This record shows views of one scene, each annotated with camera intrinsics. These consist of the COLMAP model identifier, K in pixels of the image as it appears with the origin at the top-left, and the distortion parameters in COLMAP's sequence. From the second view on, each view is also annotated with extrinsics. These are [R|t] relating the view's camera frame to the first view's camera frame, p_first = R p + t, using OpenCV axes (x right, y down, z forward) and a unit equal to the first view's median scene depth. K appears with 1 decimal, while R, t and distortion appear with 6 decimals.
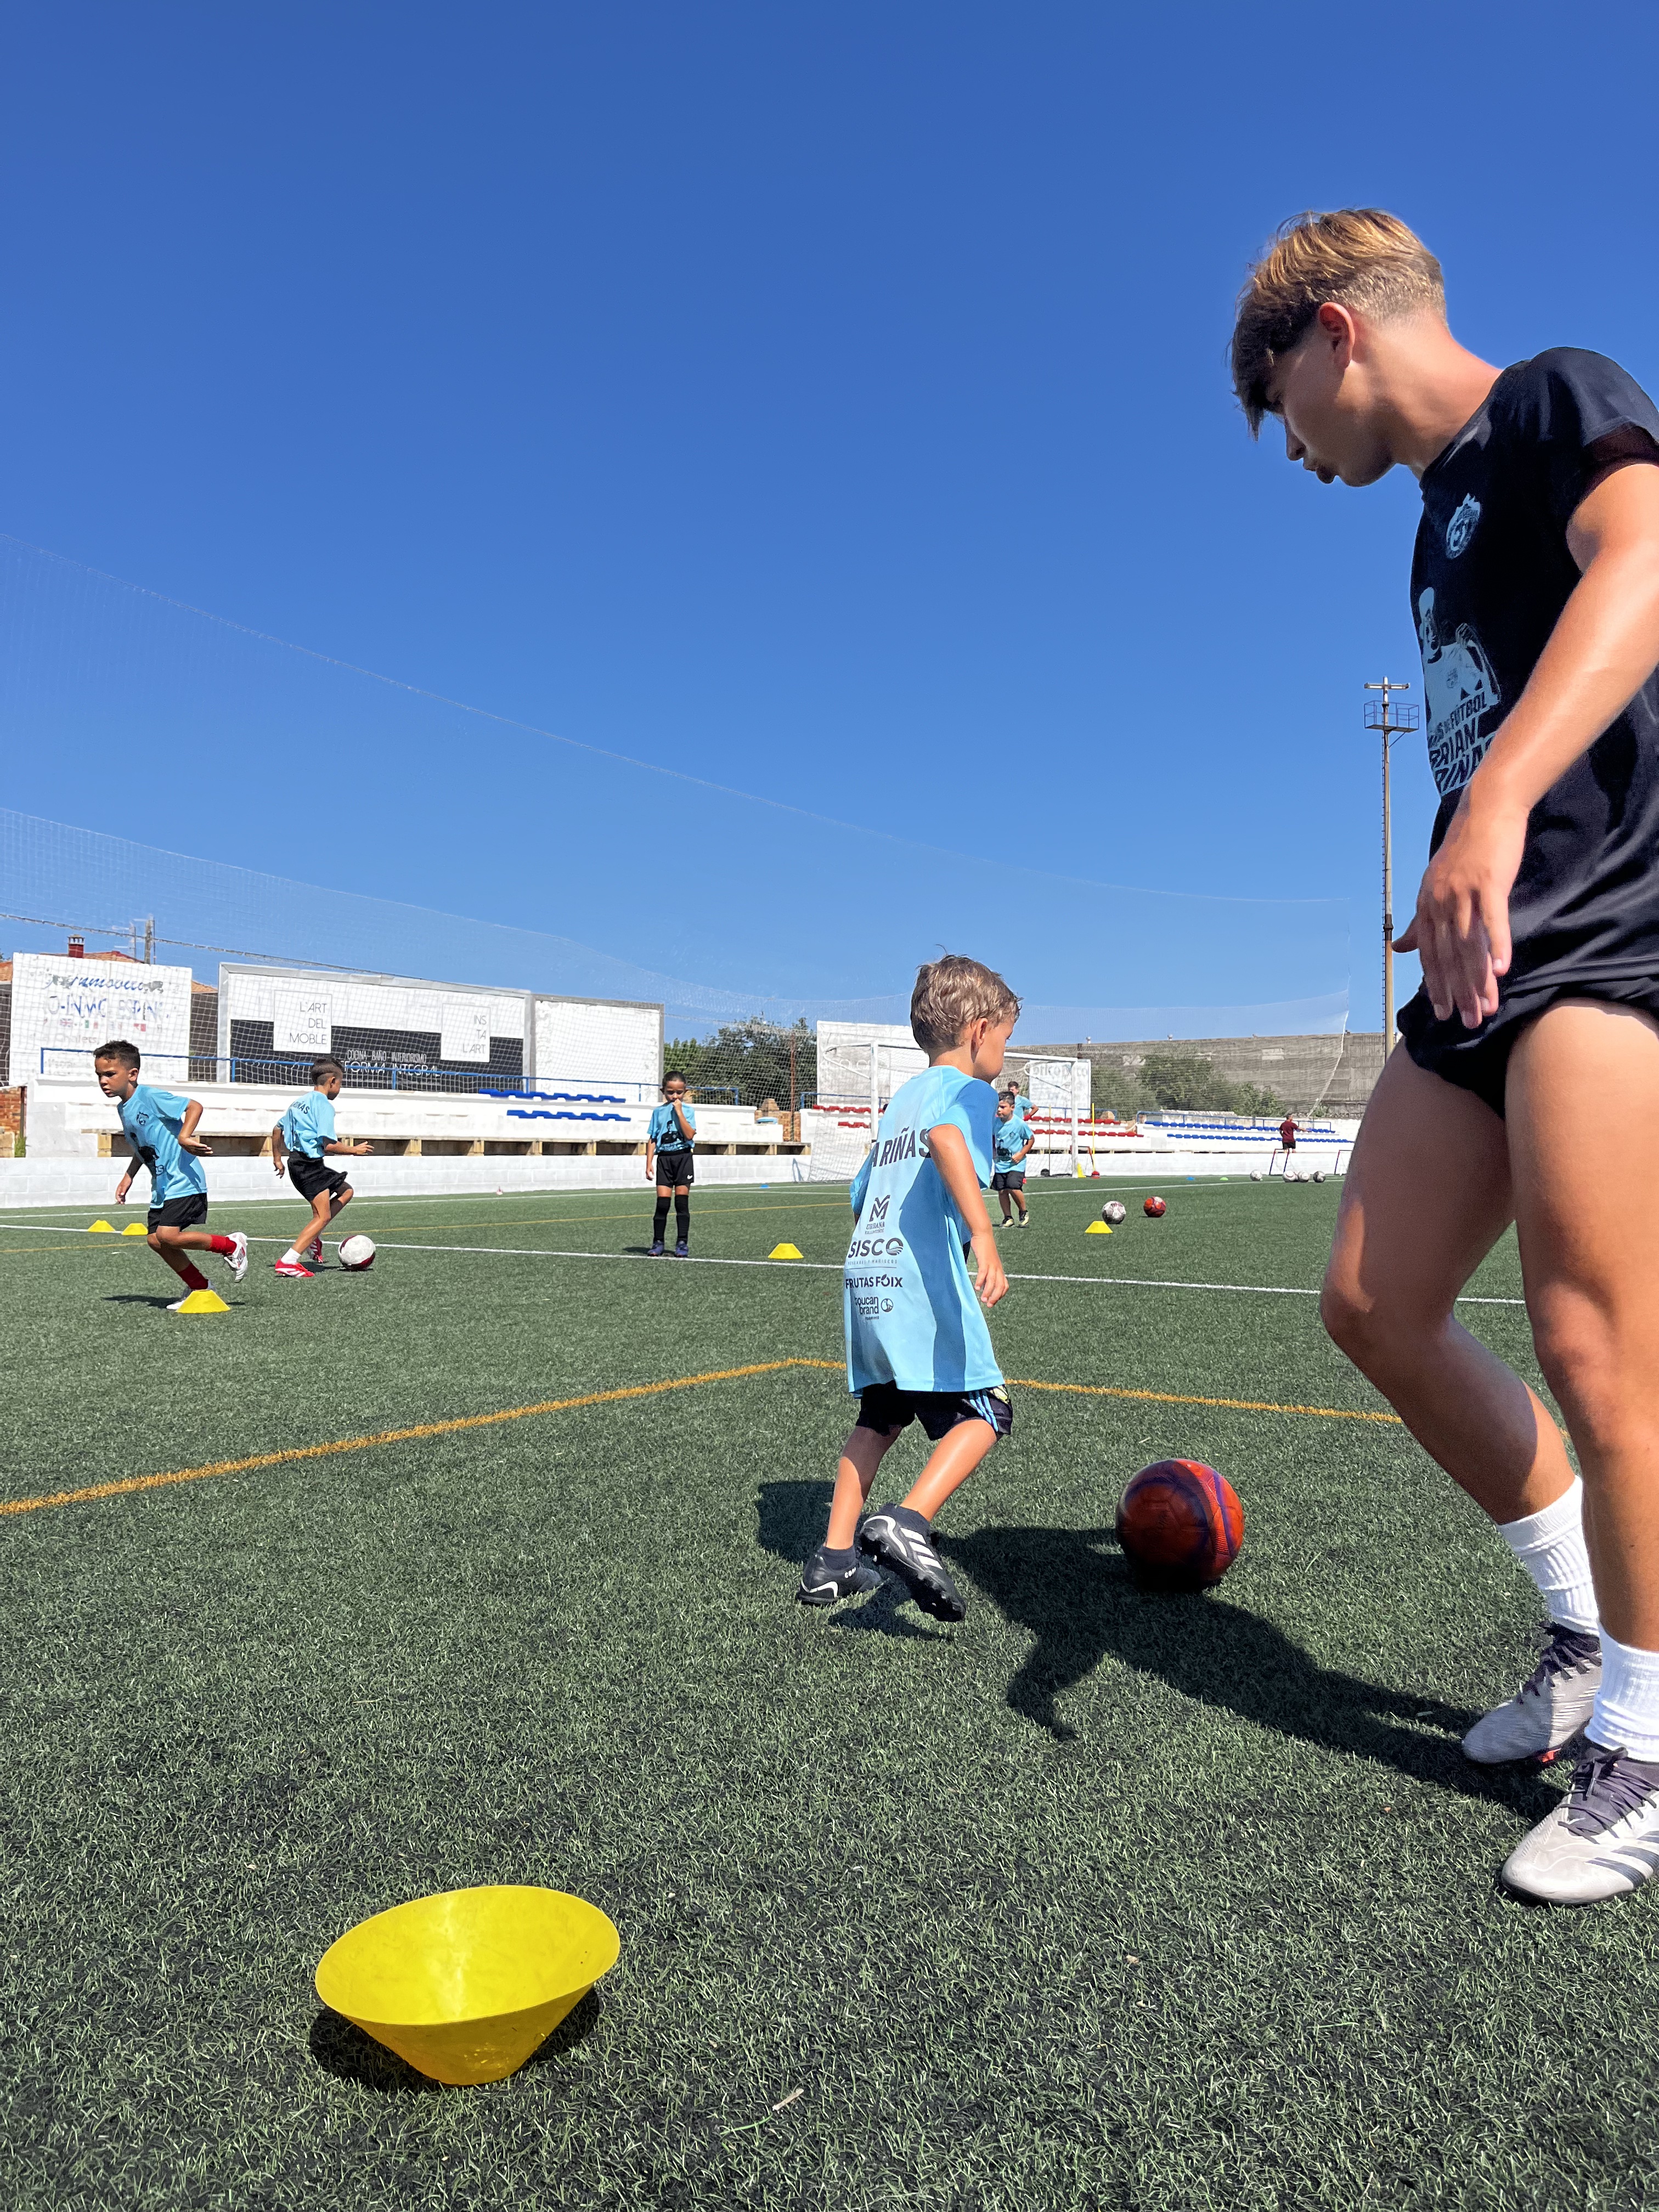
lens RADIAL K [[1672.2, 0, 832.7], [0, 1672.2, 1110.3], [0, 0, 1]] dist [0.038304, -0.039216]
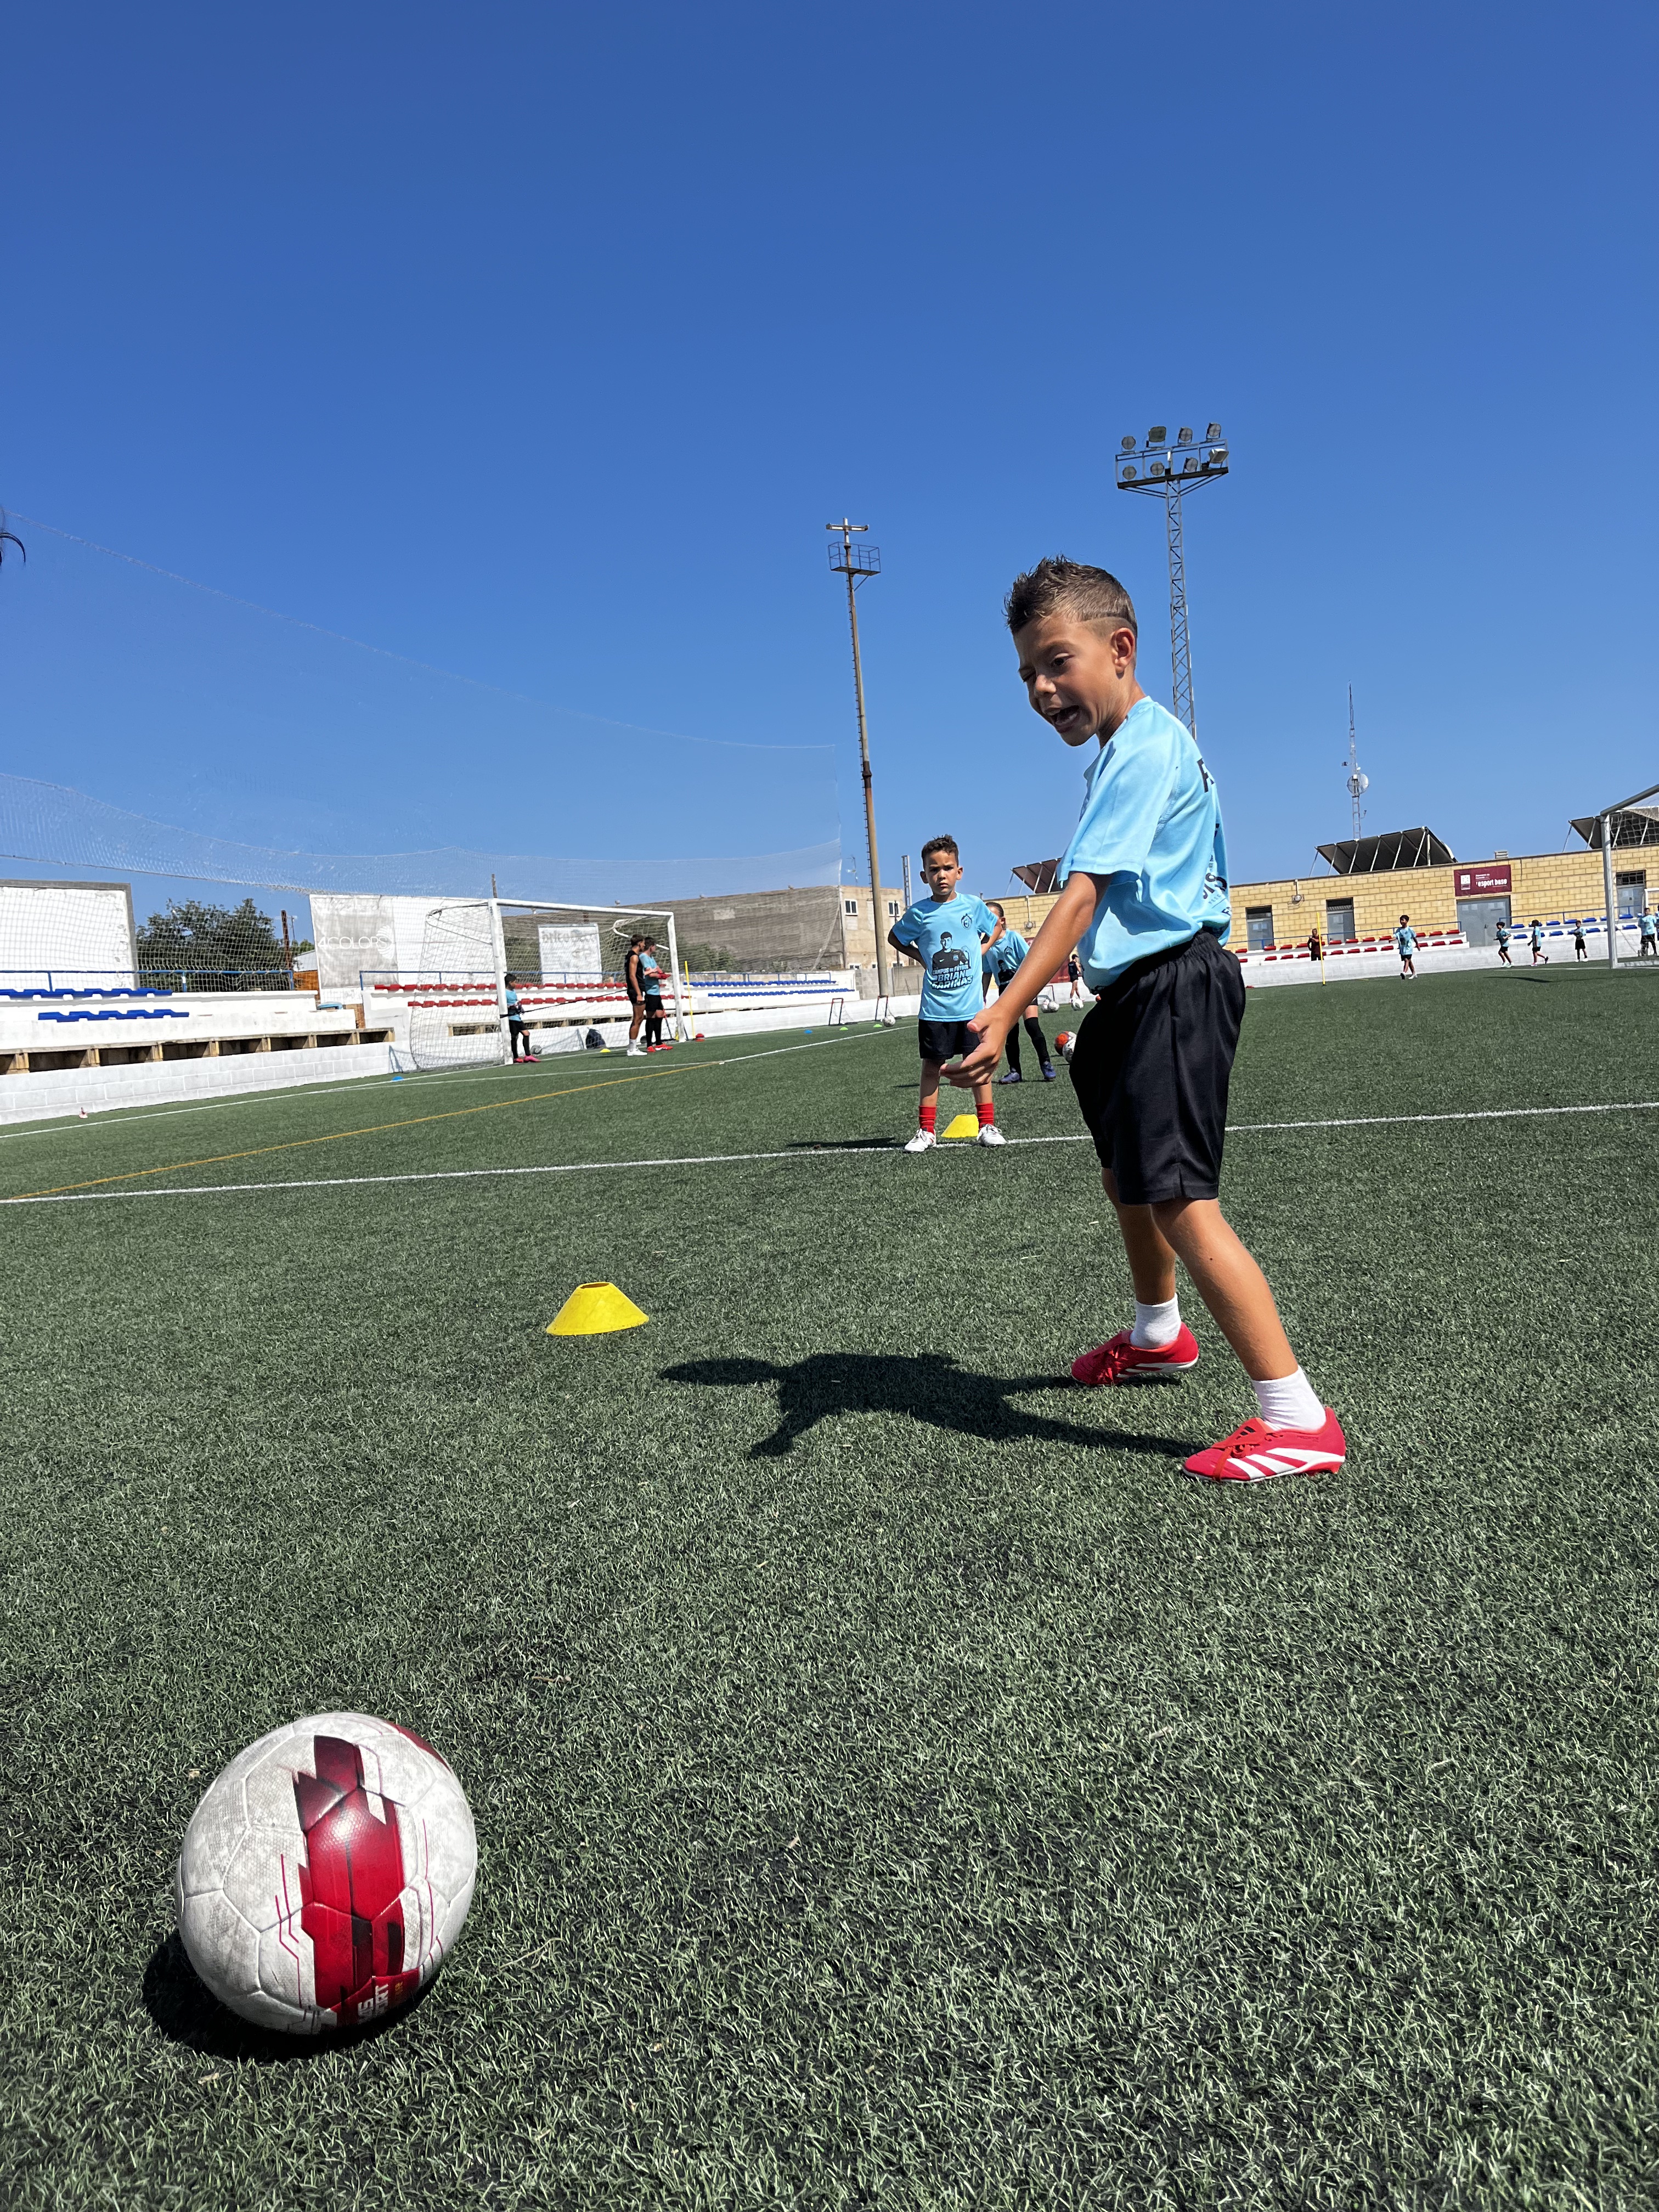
lens RADIAL K [[1672.2, 0, 832.3], [0, 1672.2, 1111.0], [0, 0, 1]] dist [0.038304, -0.039216]
pose [[0.931426, -0.100523, 0.349773, -0.099613], [0.074536, 0.993415, 0.087016, 0.003575], [-0.356217, -0.054978, 0.932785, 0.108157]]
